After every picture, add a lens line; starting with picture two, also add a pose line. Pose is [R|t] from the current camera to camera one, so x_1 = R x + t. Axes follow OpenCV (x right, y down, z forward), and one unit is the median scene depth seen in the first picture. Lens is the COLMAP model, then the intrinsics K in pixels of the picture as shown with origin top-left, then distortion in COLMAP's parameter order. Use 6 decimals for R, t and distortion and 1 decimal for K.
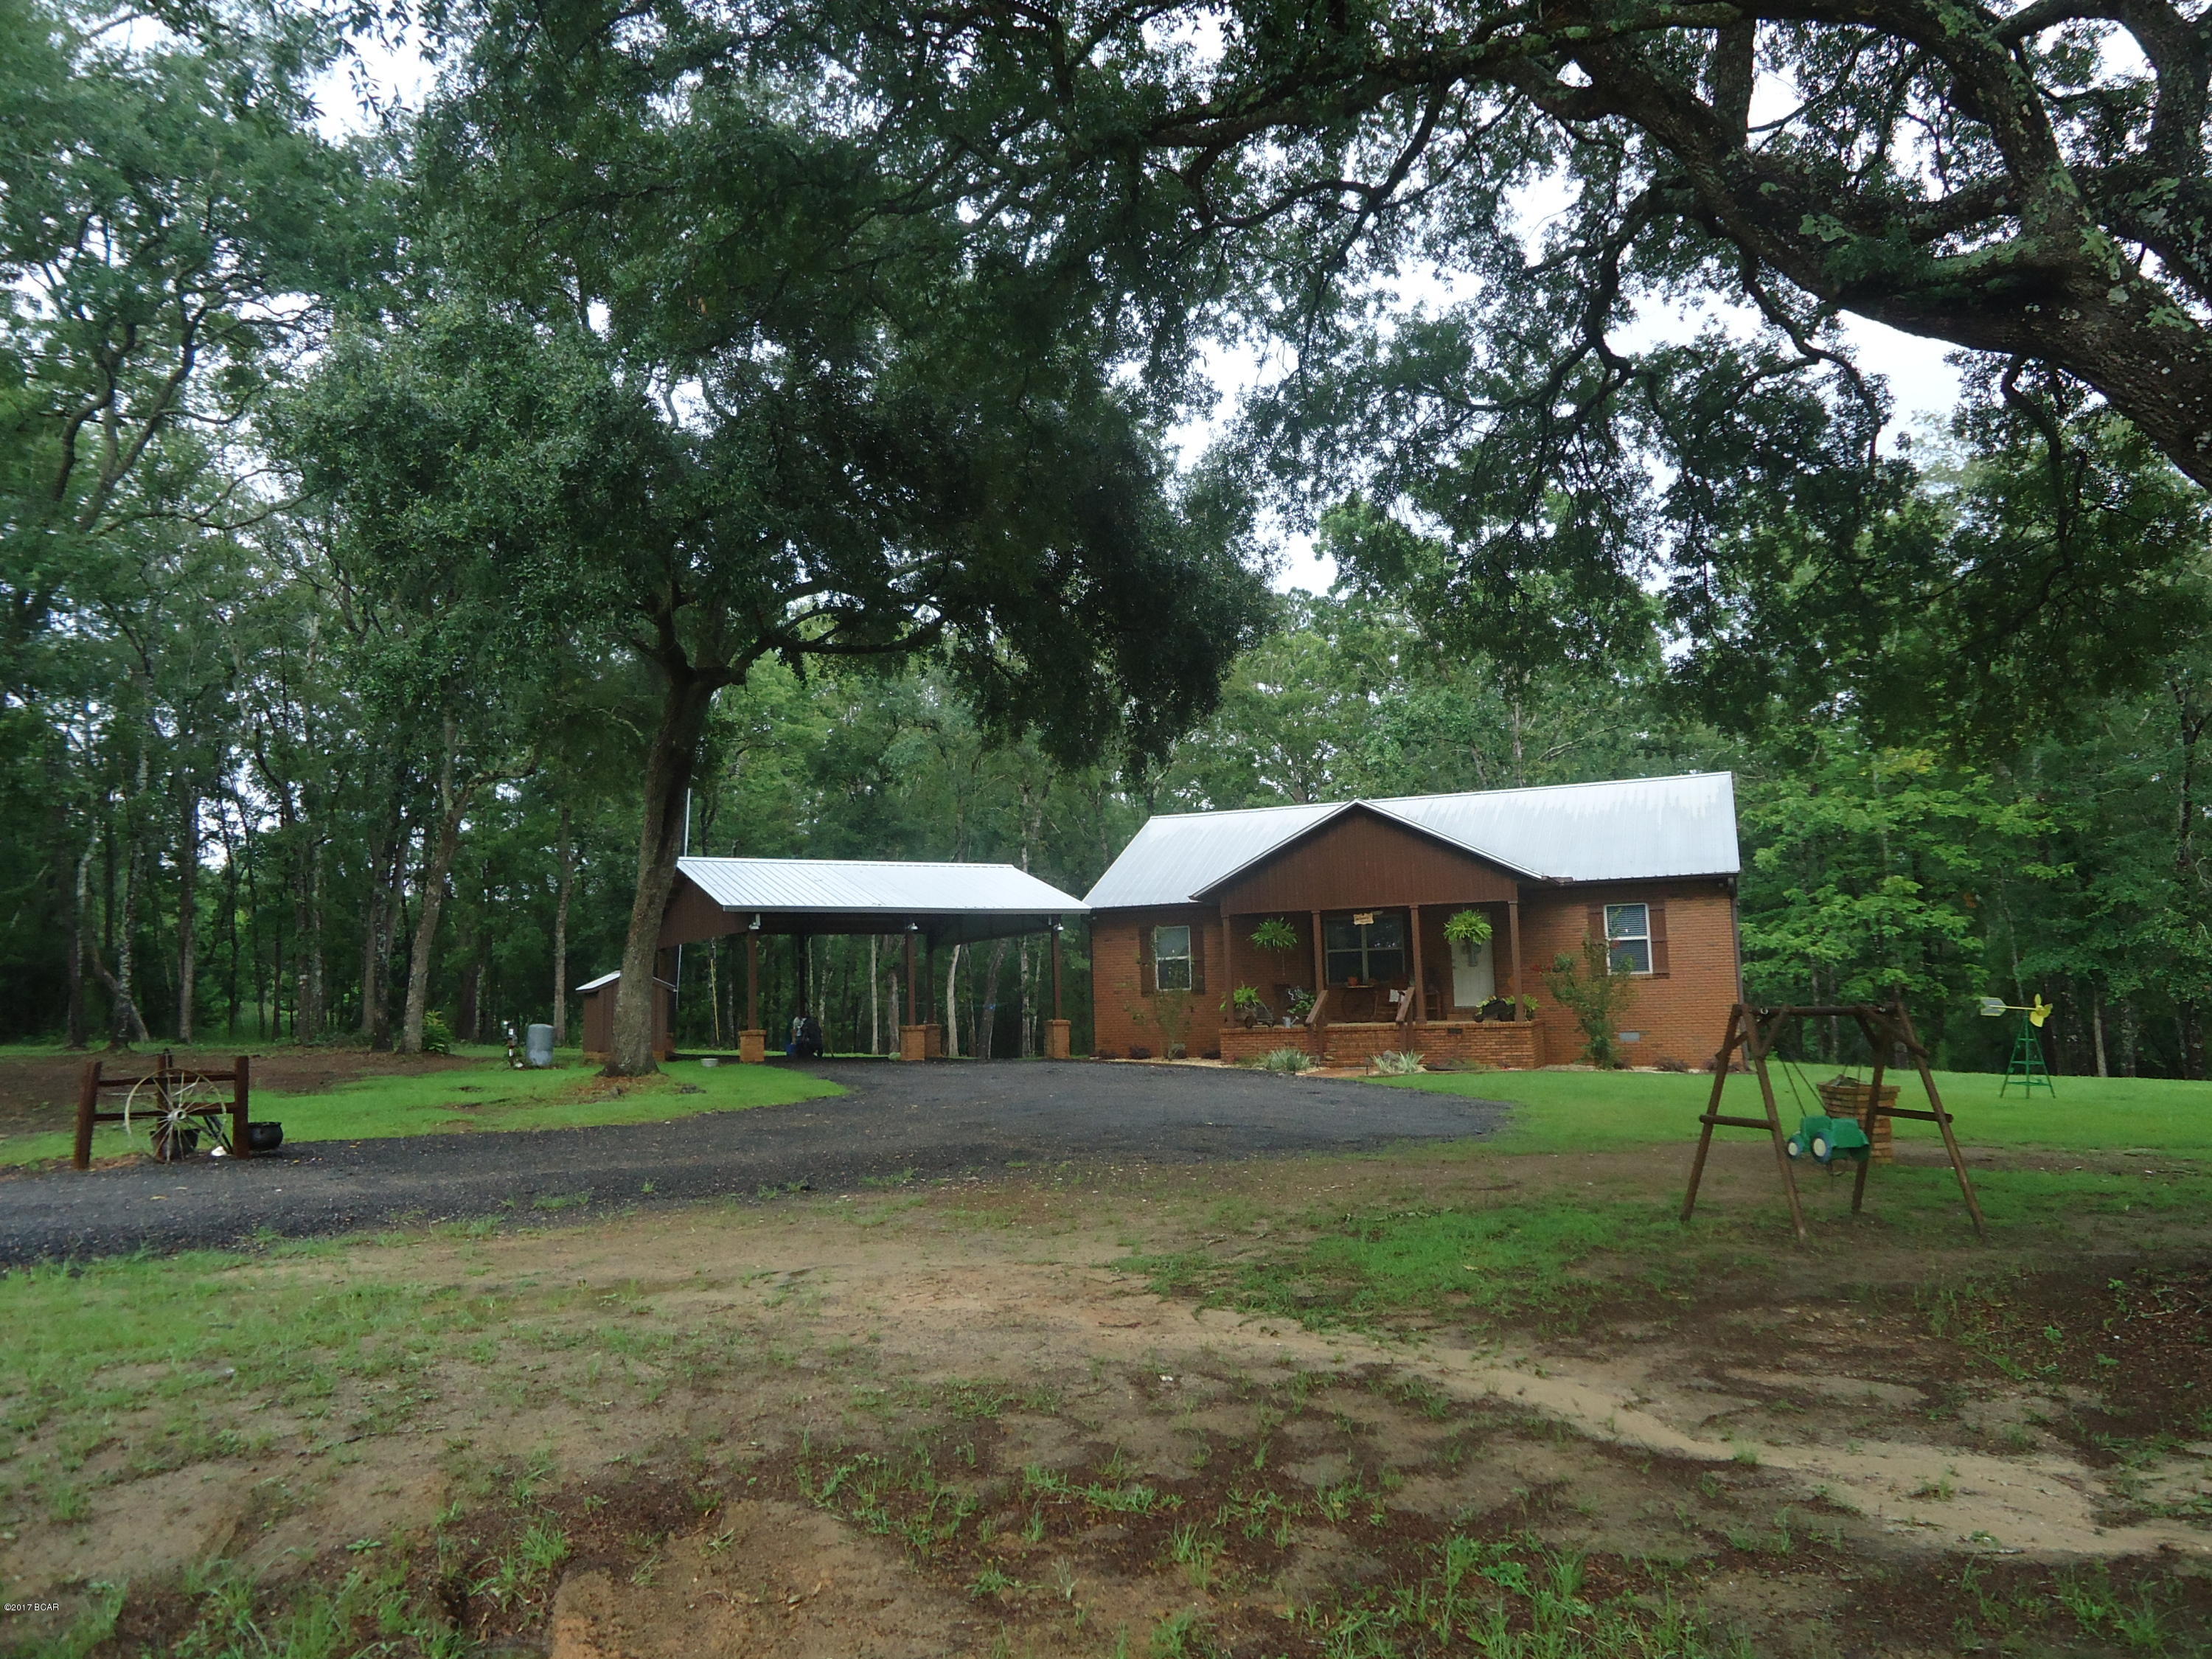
lens RADIAL K [[1629.5, 0, 1106.0], [0, 1629.5, 829.5], [0, 0, 1]] dist [-0.002739, -0.002888]
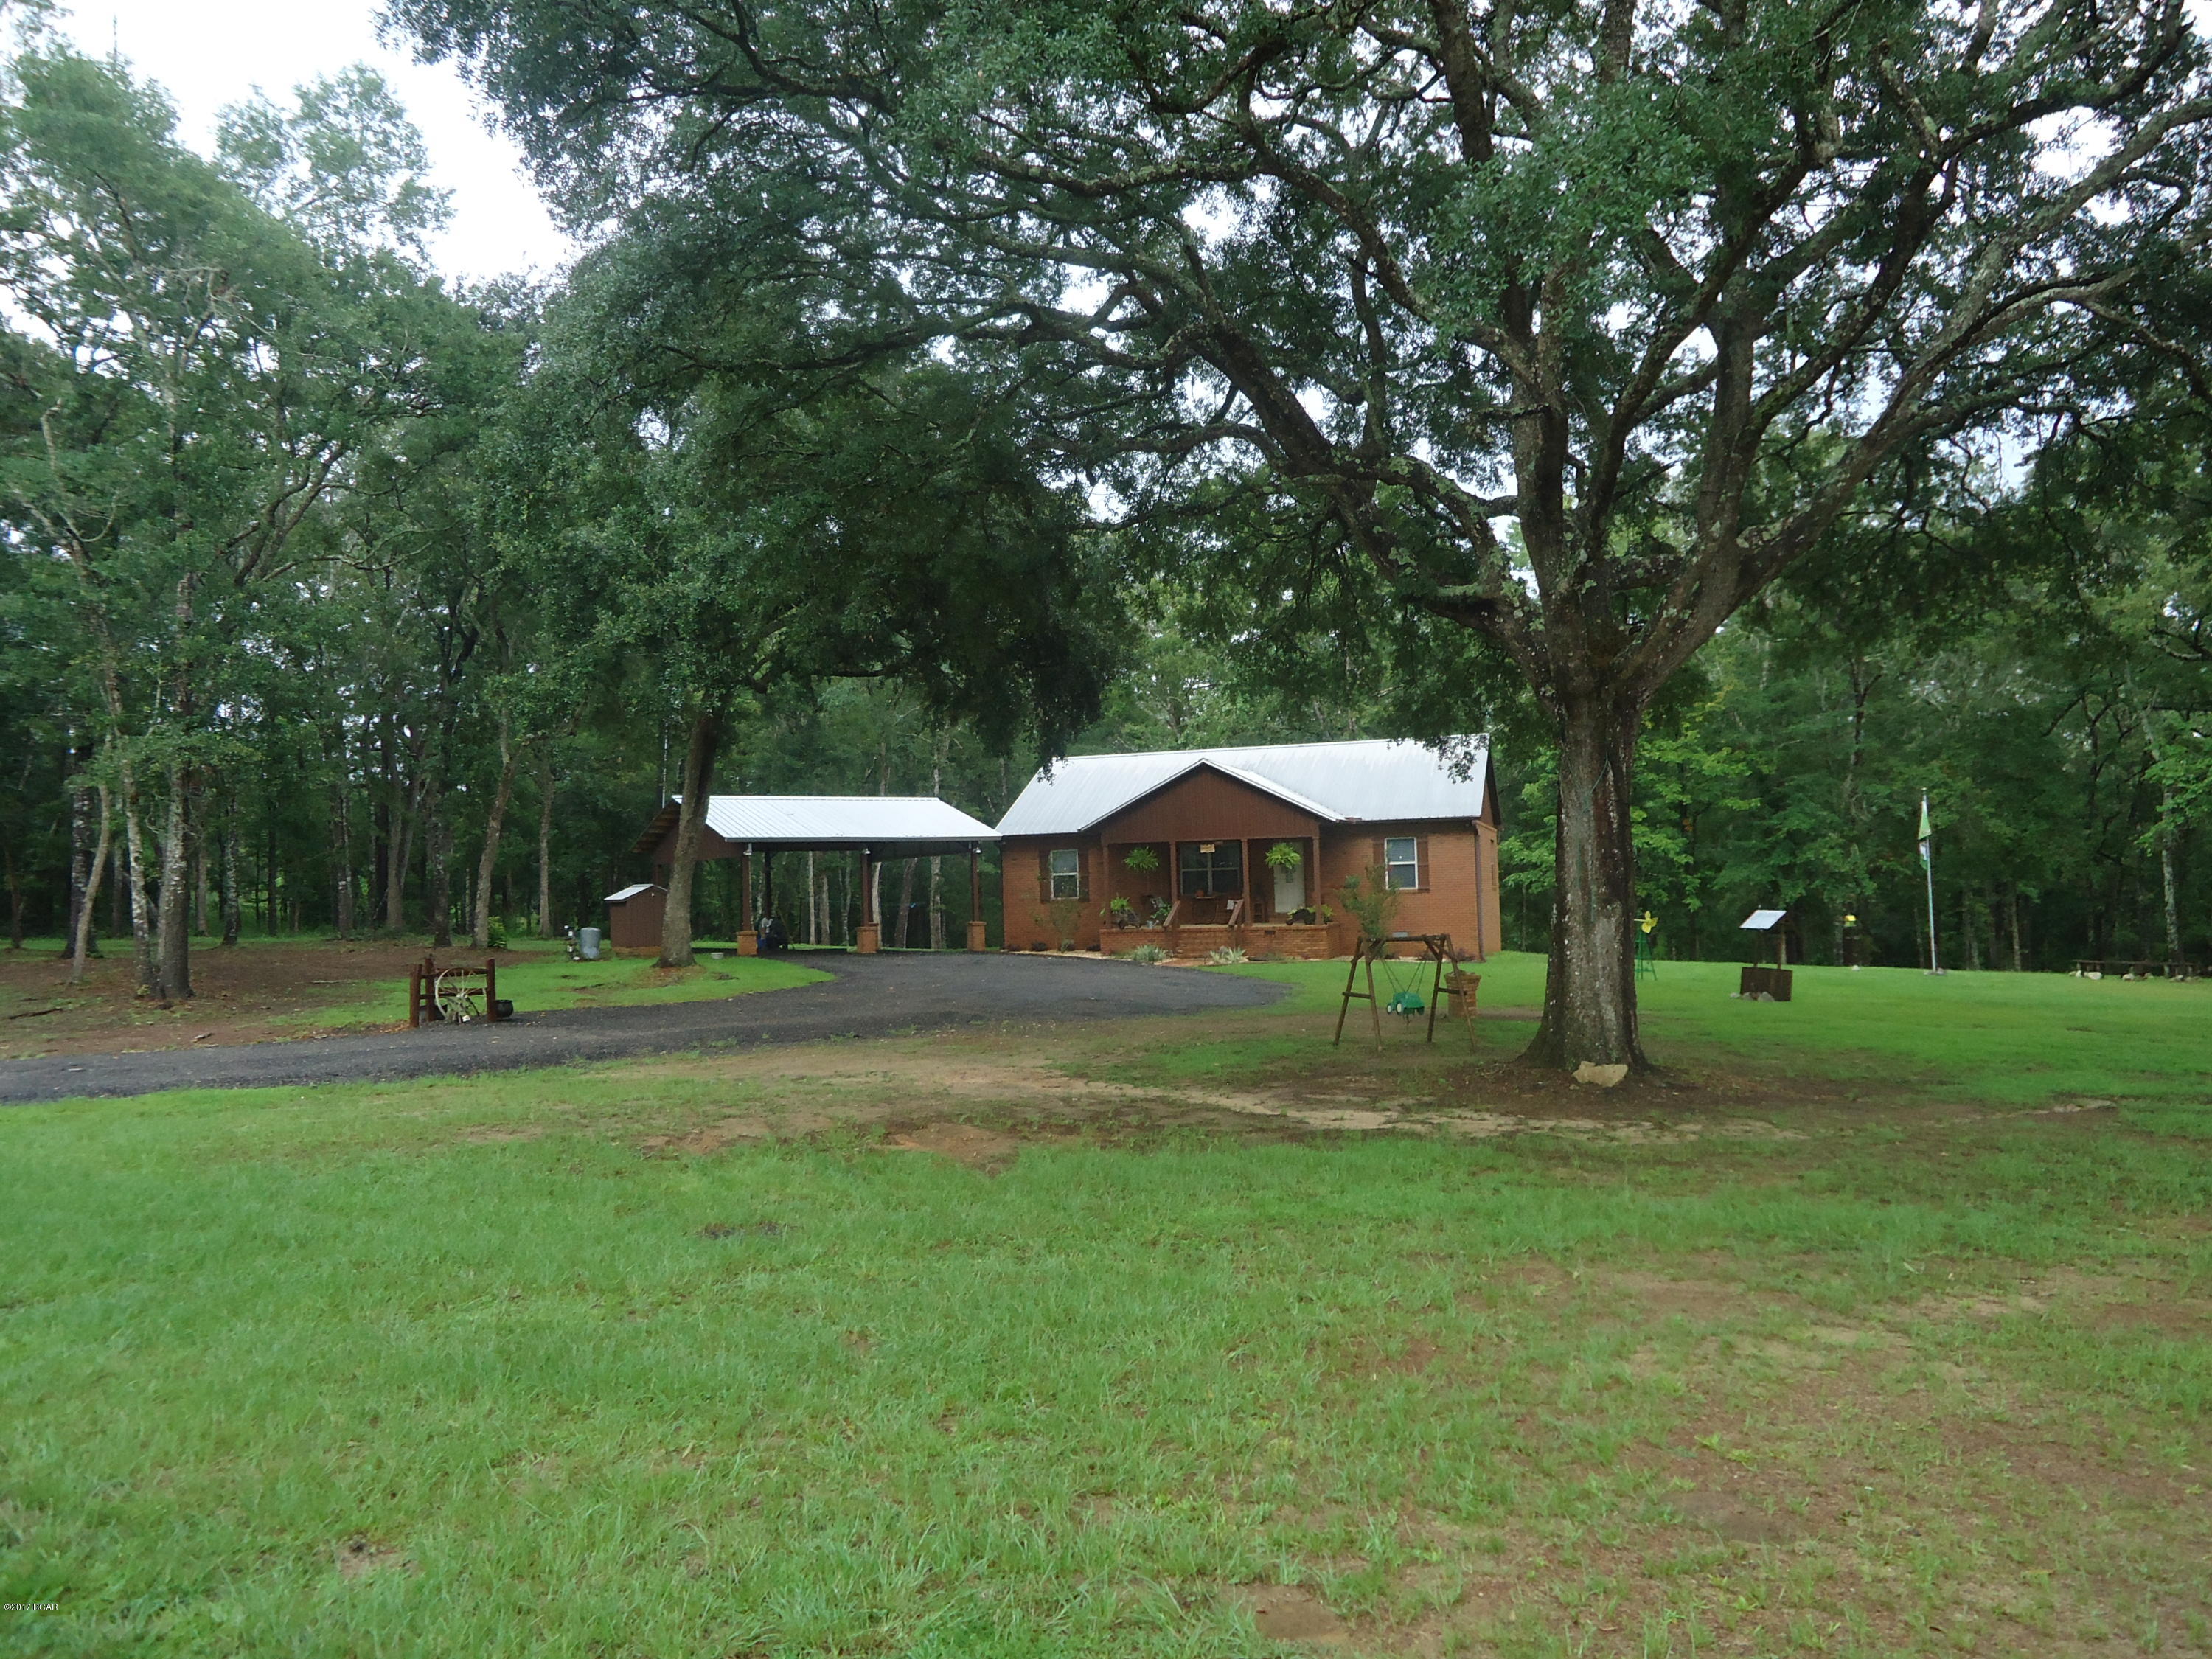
lens RADIAL K [[1711.3, 0, 1106.0], [0, 1711.3, 829.5], [0, 0, 1]] dist [0.002383, -0.001290]
pose [[0.997441, 0.003250, 0.071425, -0.026477], [-0.008777, 0.996976, 0.077209, -0.069864], [-0.070958, -0.077638, 0.994453, -0.401873]]
